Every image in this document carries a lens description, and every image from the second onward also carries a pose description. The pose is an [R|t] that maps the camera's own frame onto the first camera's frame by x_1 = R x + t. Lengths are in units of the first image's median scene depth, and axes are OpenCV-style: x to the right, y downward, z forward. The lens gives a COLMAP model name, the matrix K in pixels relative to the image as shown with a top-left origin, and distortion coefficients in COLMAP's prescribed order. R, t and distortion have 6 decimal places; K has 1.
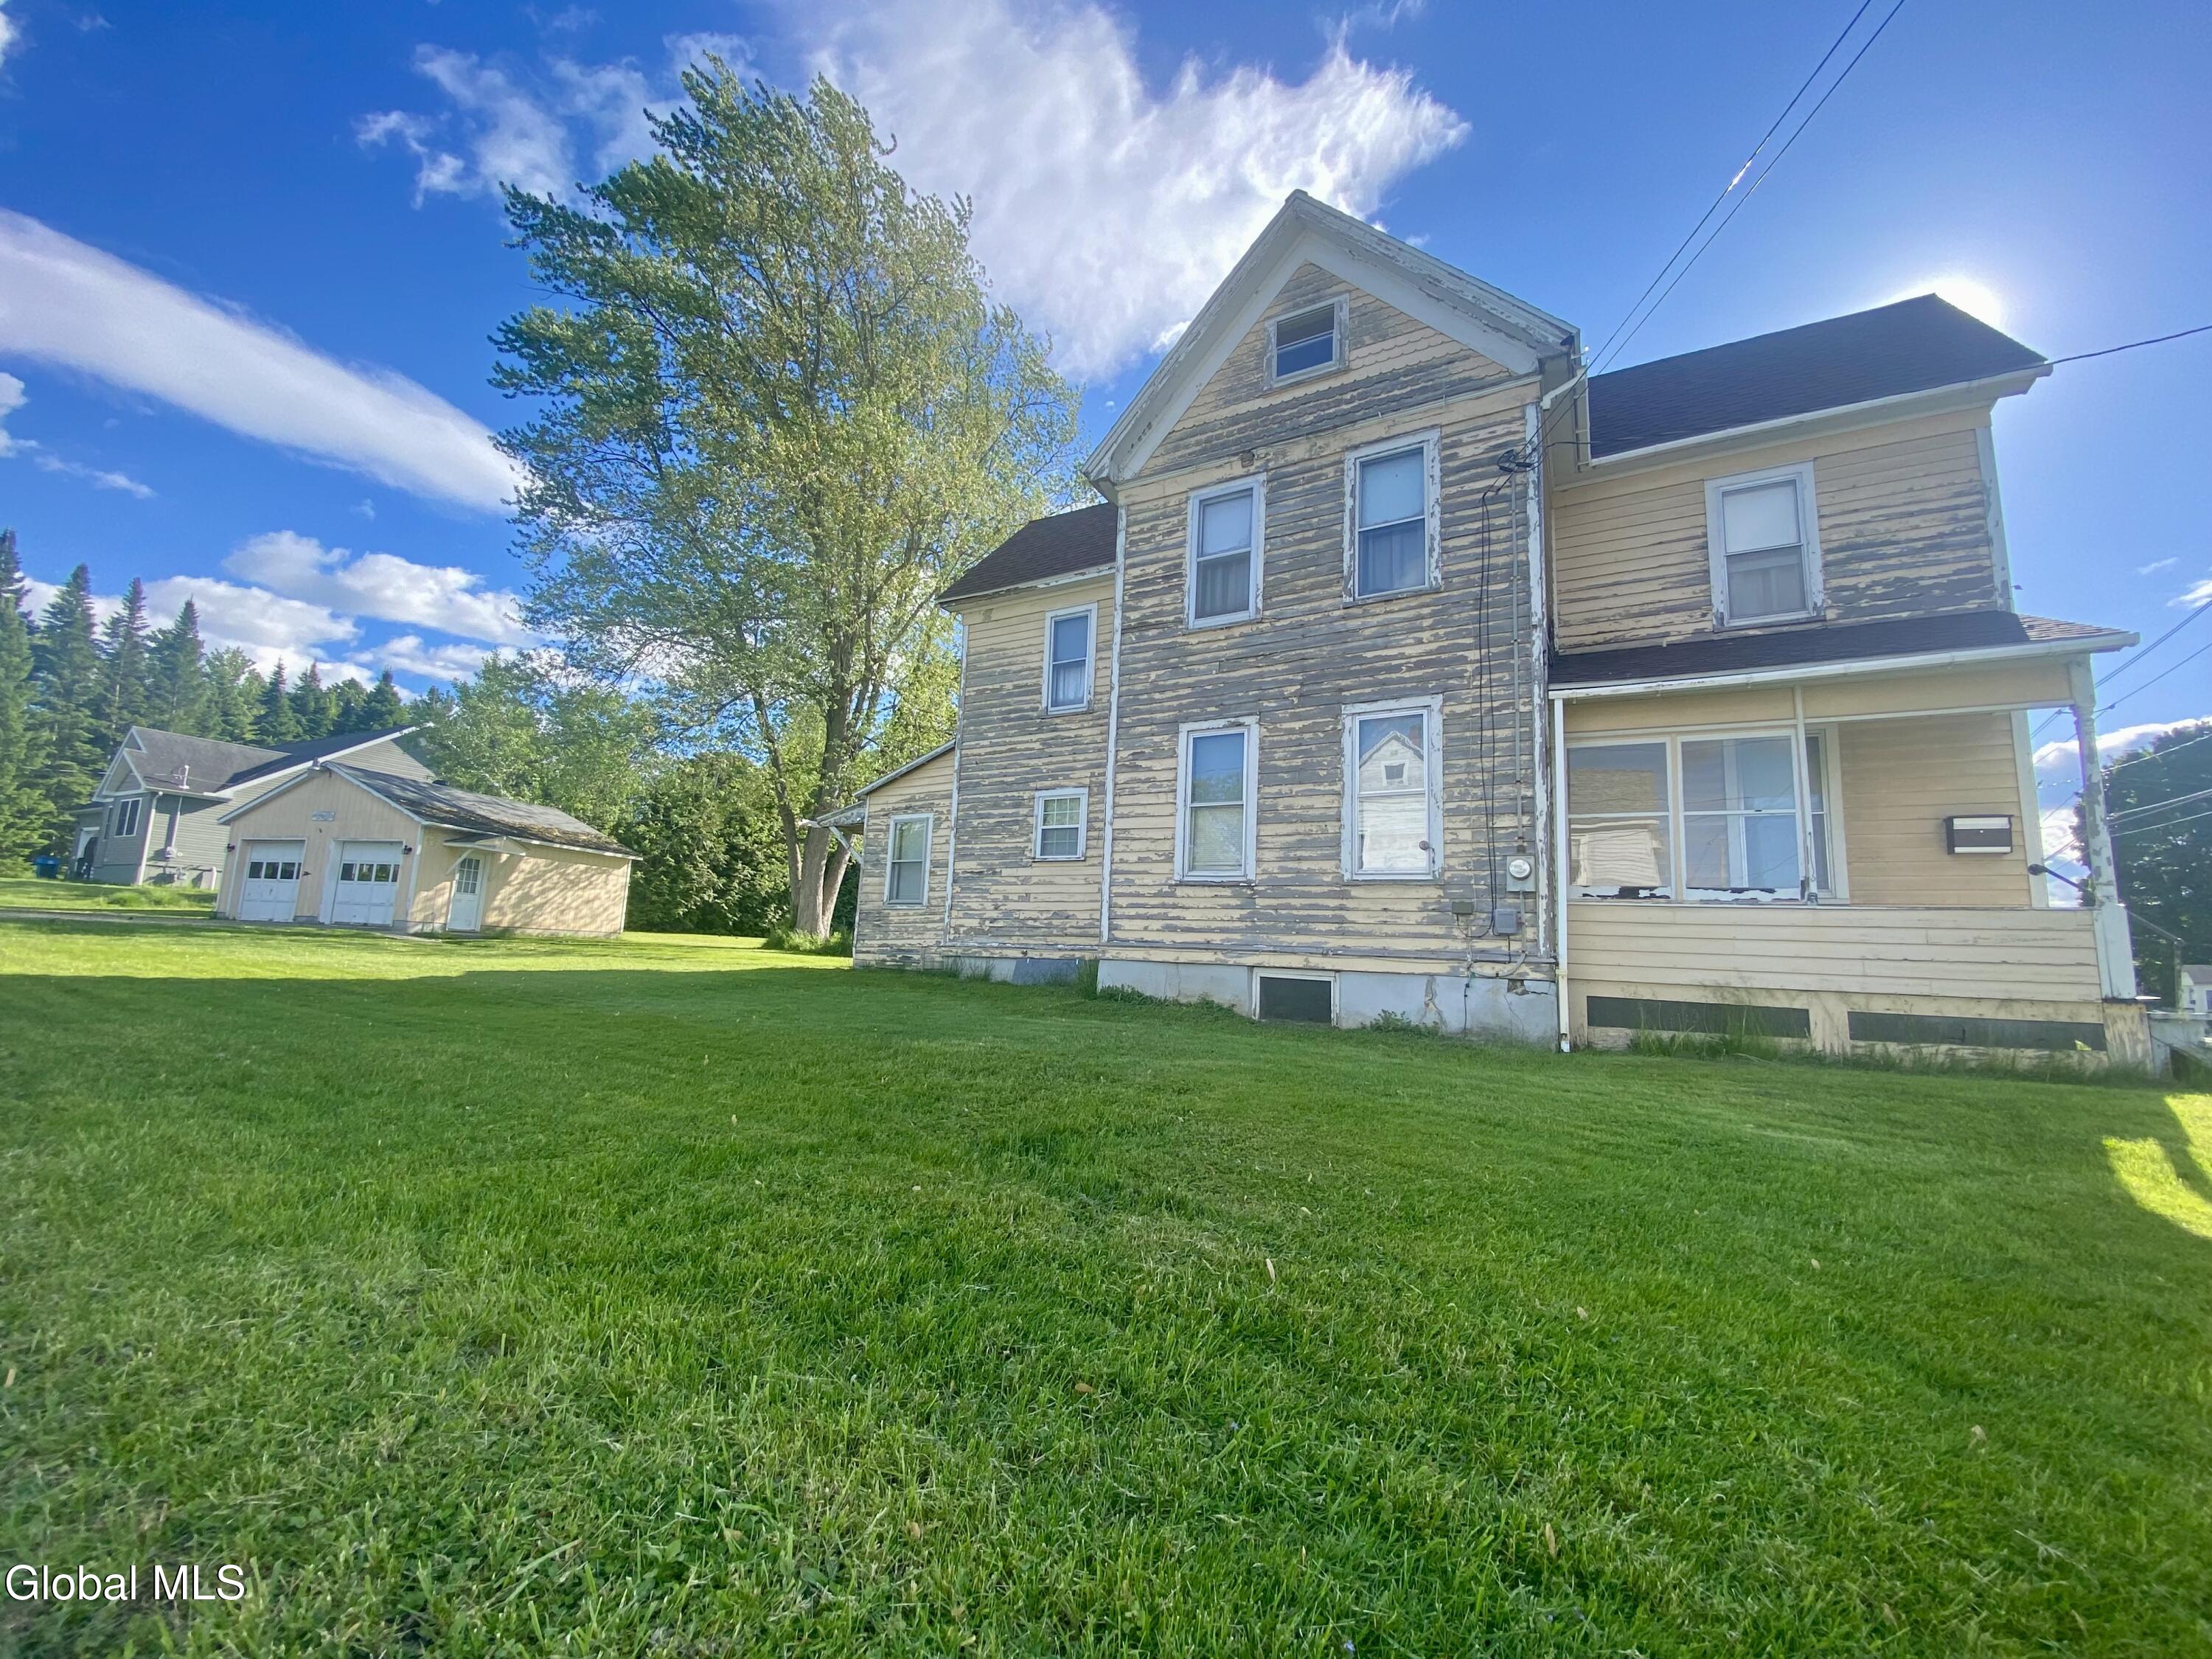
lens RADIAL K [[939.4, 0, 1106.0], [0, 939.4, 829.5], [0, 0, 1]] dist [0.001864, 0.000007]
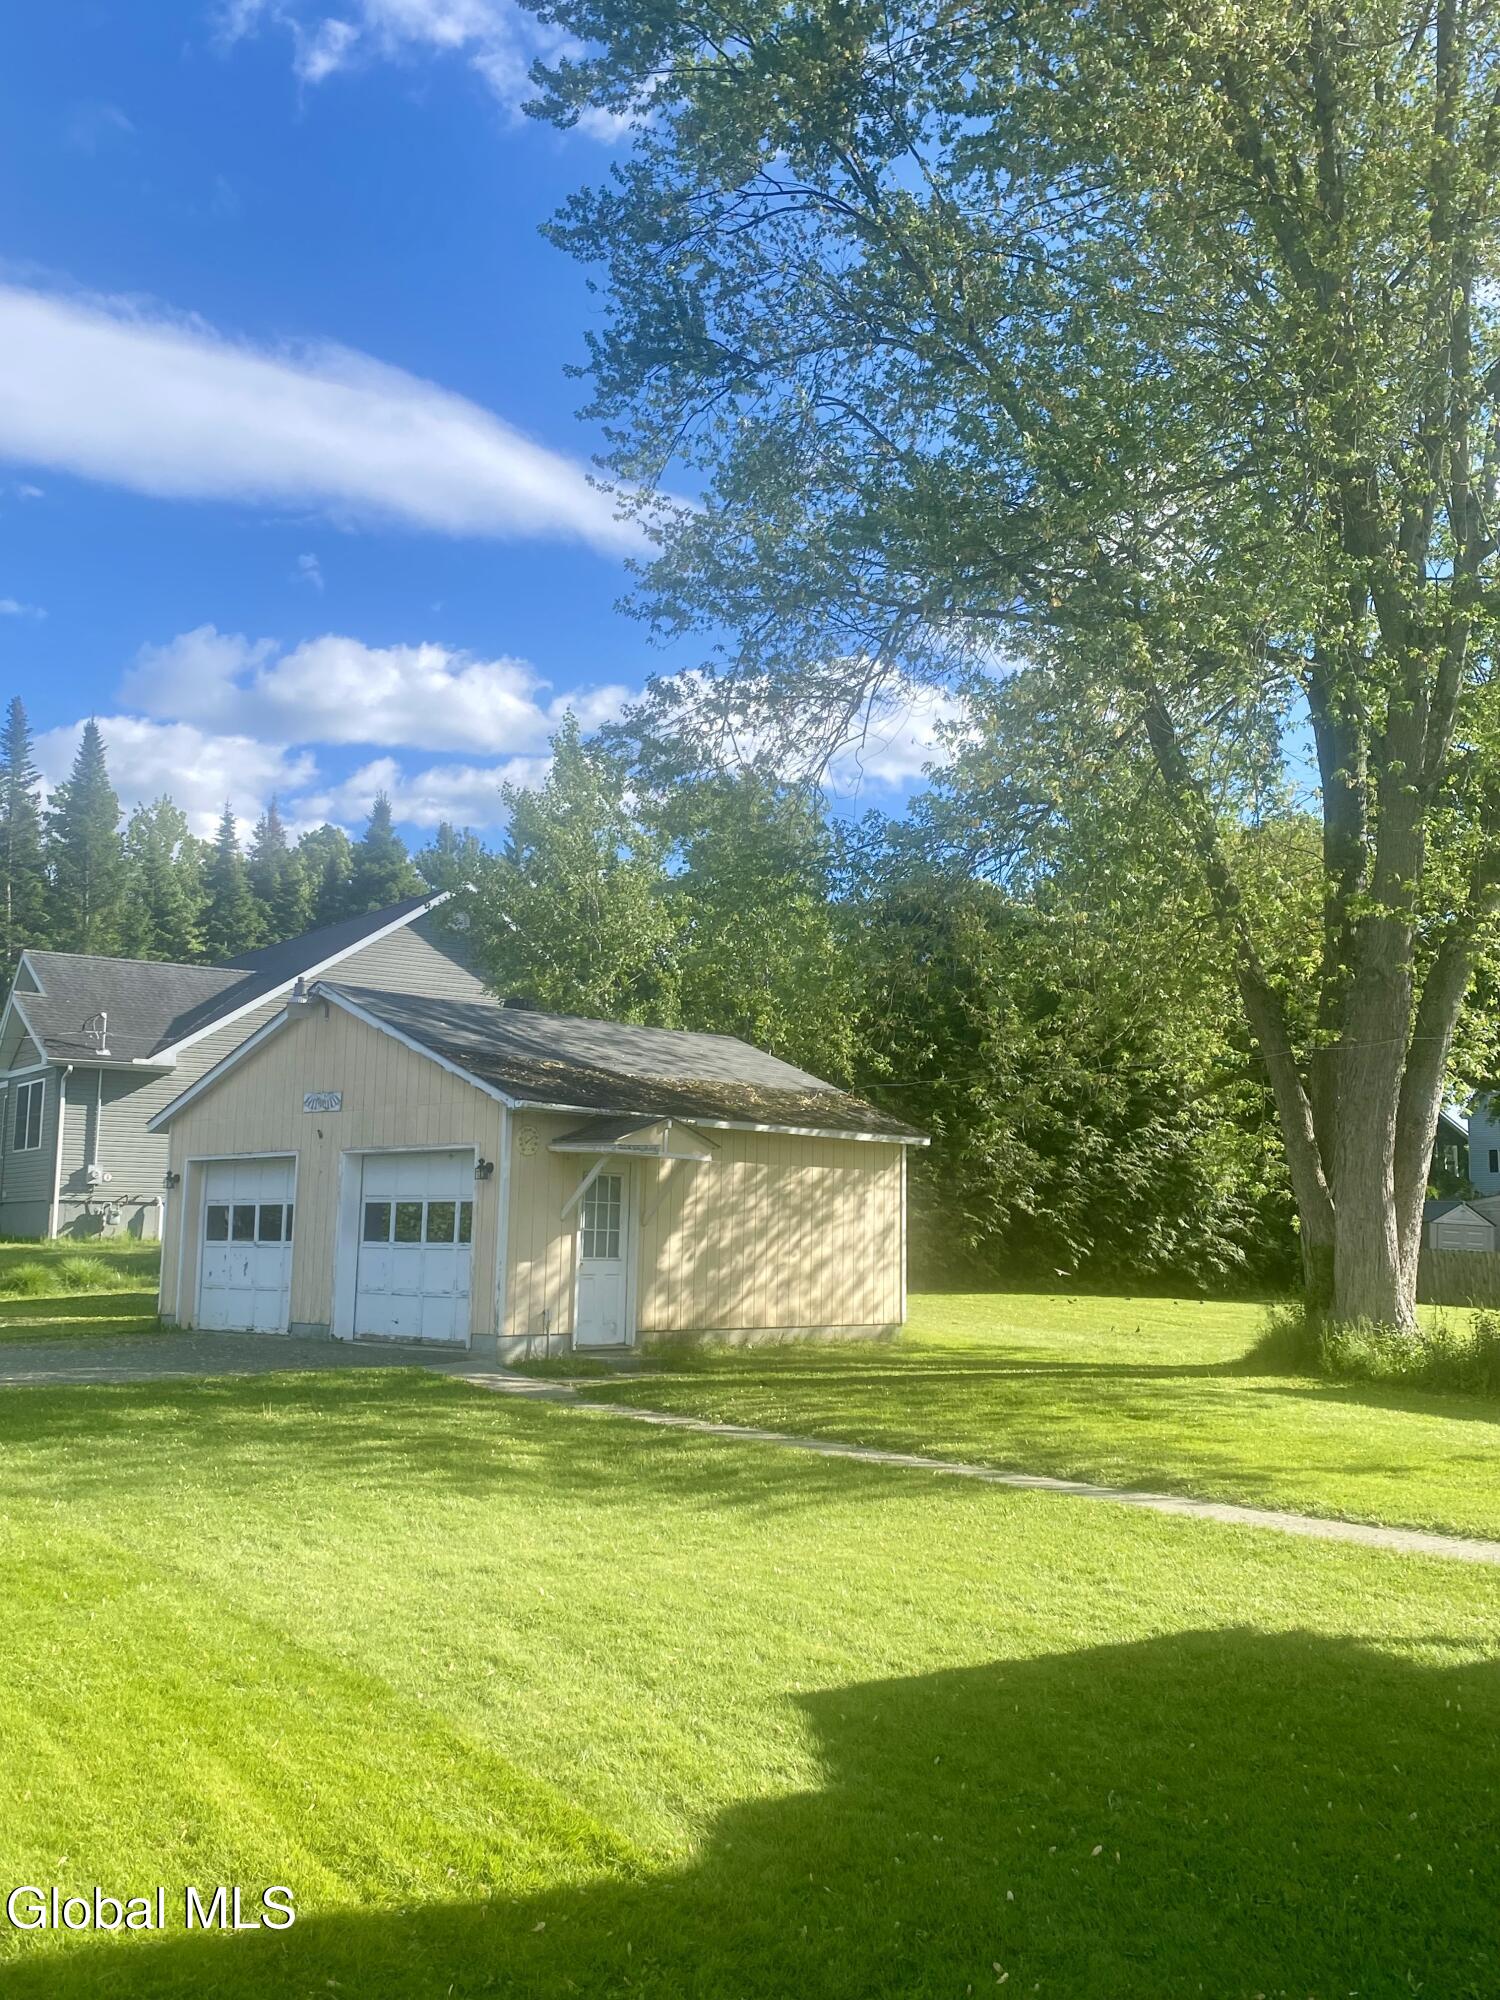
lens RADIAL K [[1835.1, 0, 750.0], [0, 1835.1, 1000.0], [0, 0, 1]] dist [0.153251, 0.001558]
pose [[0.893904, -0.090672, -0.438992, -0.204141], [0.091059, 0.995640, -0.020226, -0.022787], [0.438912, -0.021894, 0.898263, 0.234509]]
